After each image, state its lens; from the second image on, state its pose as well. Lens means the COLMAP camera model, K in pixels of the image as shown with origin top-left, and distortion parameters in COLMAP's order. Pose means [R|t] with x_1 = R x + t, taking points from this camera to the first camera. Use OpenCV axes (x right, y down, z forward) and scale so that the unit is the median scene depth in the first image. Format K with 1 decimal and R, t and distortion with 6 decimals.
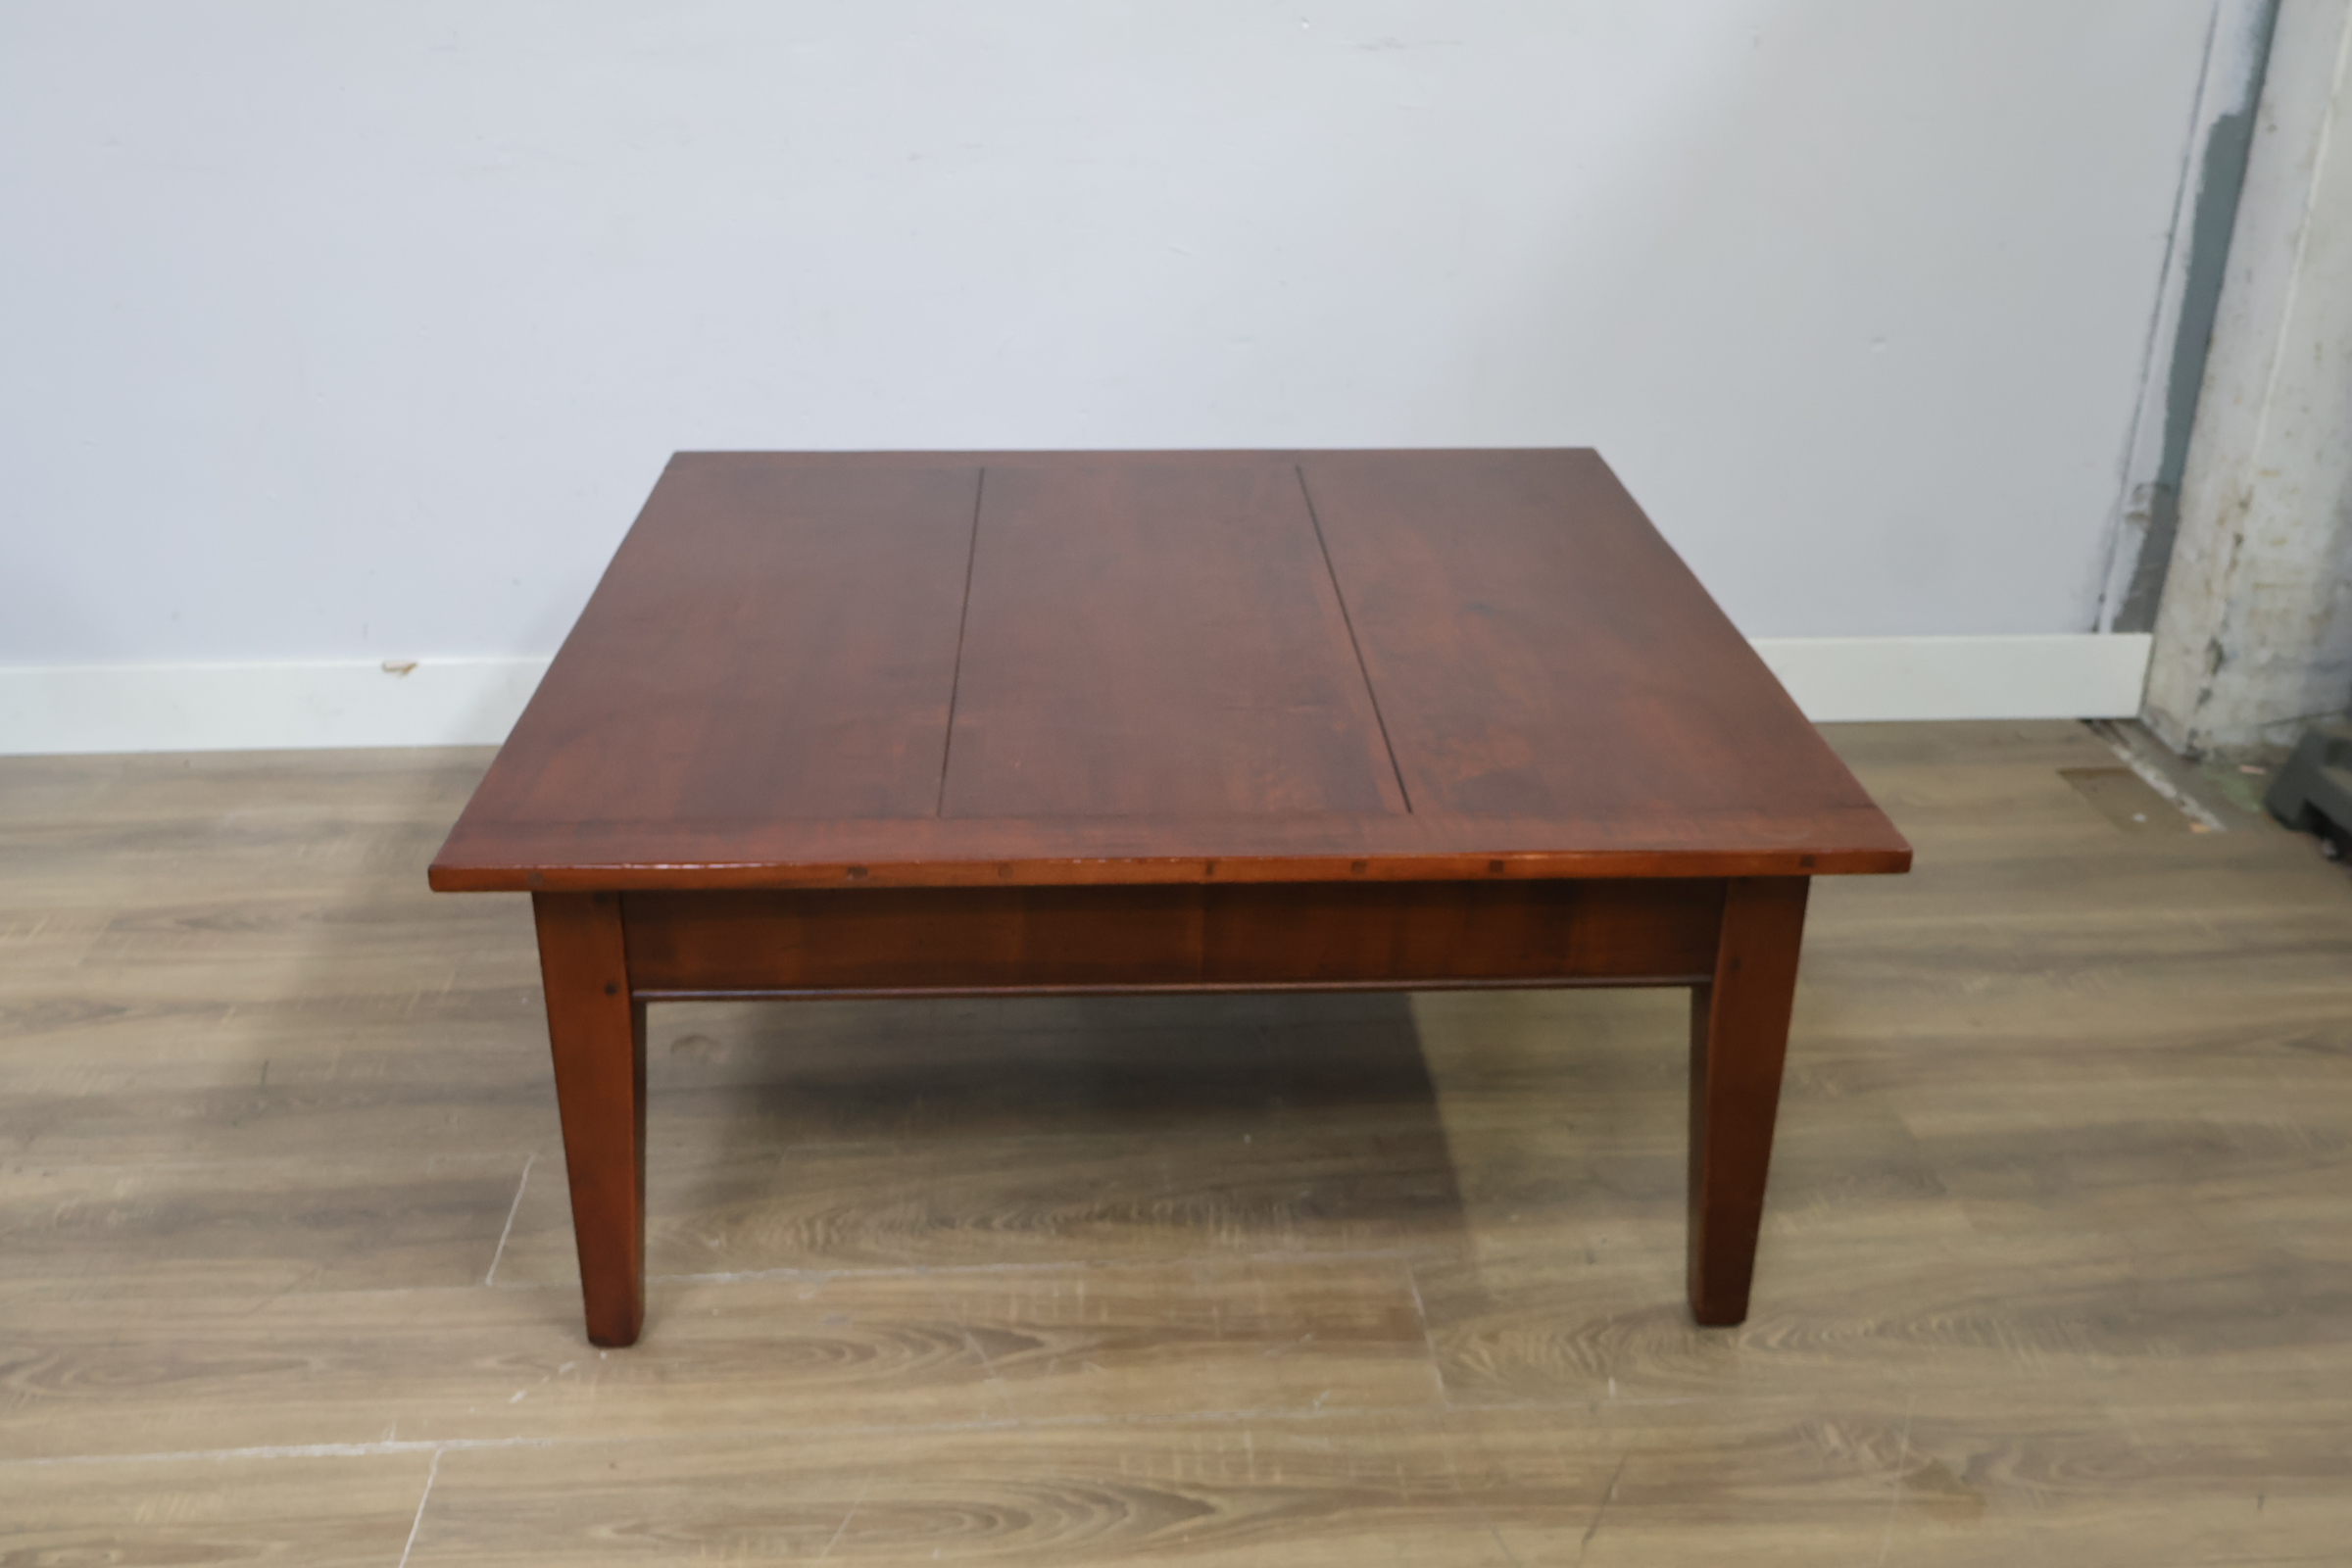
lens RADIAL K [[2195.7, 0, 1181.2], [0, 2195.7, 792.8], [0, 0, 1]] dist [-0.001707, 0.000000]
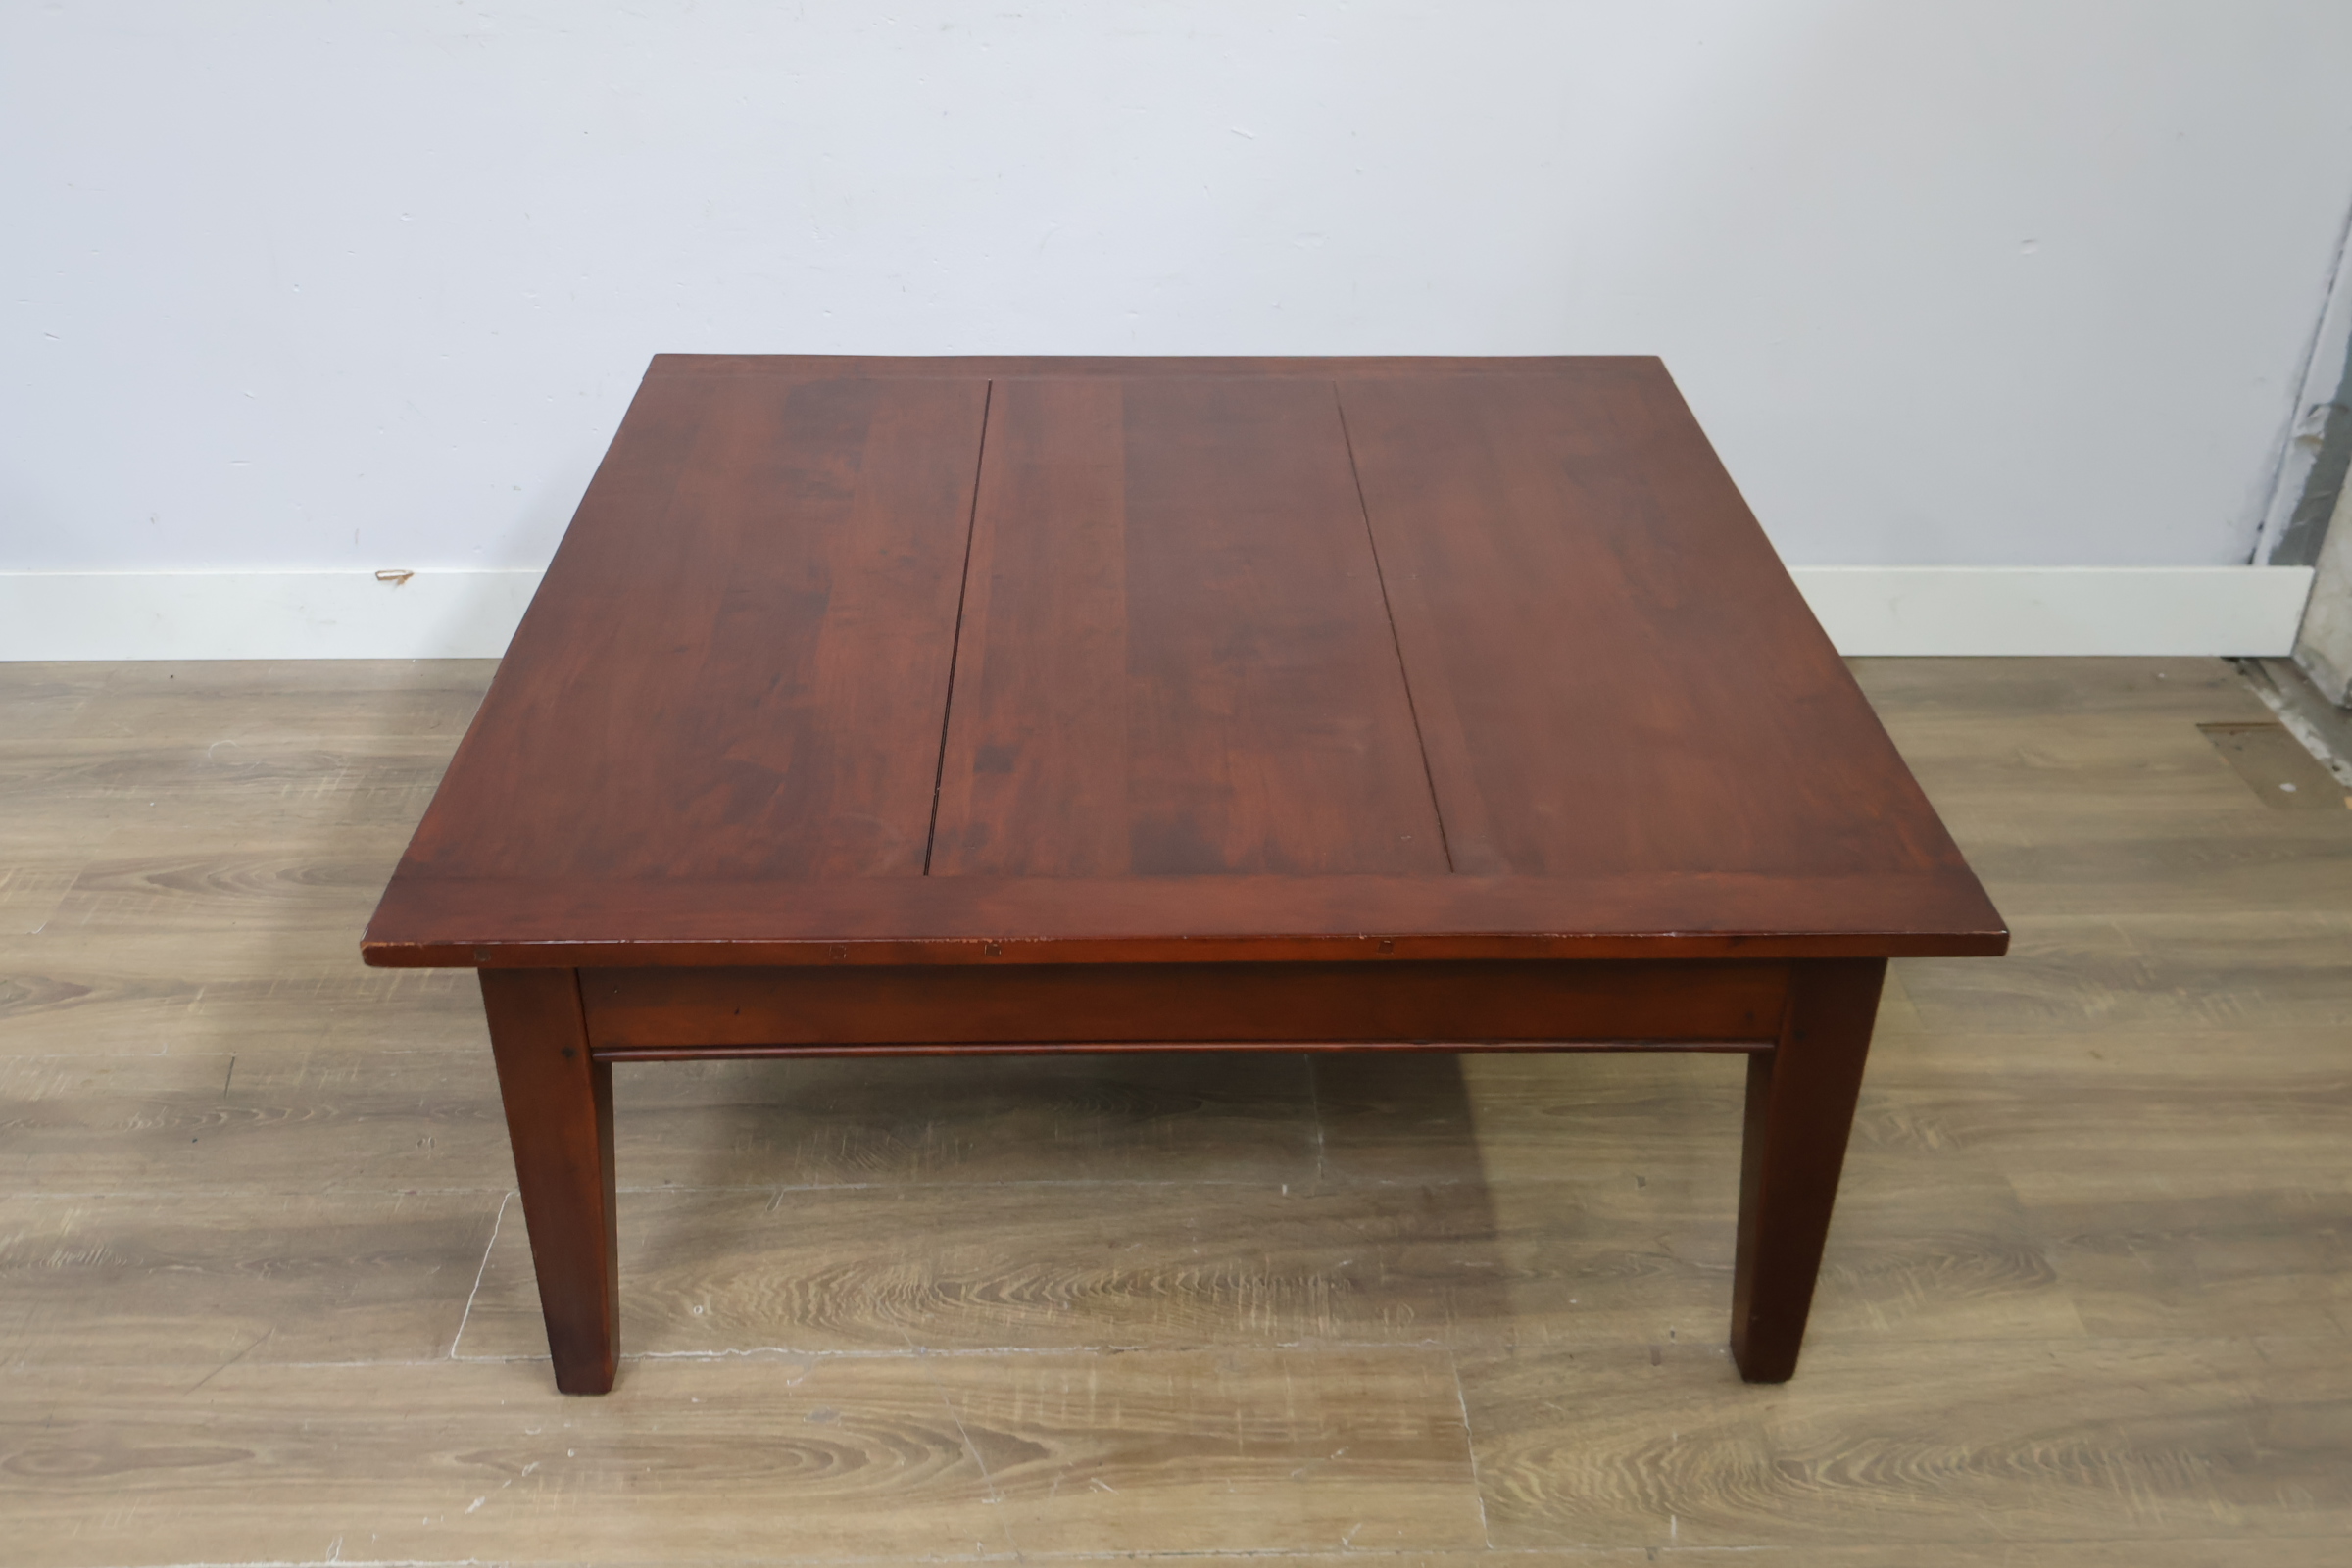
lens RADIAL K [[2195.7, 0, 1189.2], [0, 2195.7, 790.9], [0, 0, 1]] dist [-0.001707, 0.000000]
pose [[0.999206, 0.022454, -0.032902, 0.018614], [-0.018462, 0.992963, 0.116977, -0.124843], [0.035297, -0.116276, 0.992590, 0.122401]]
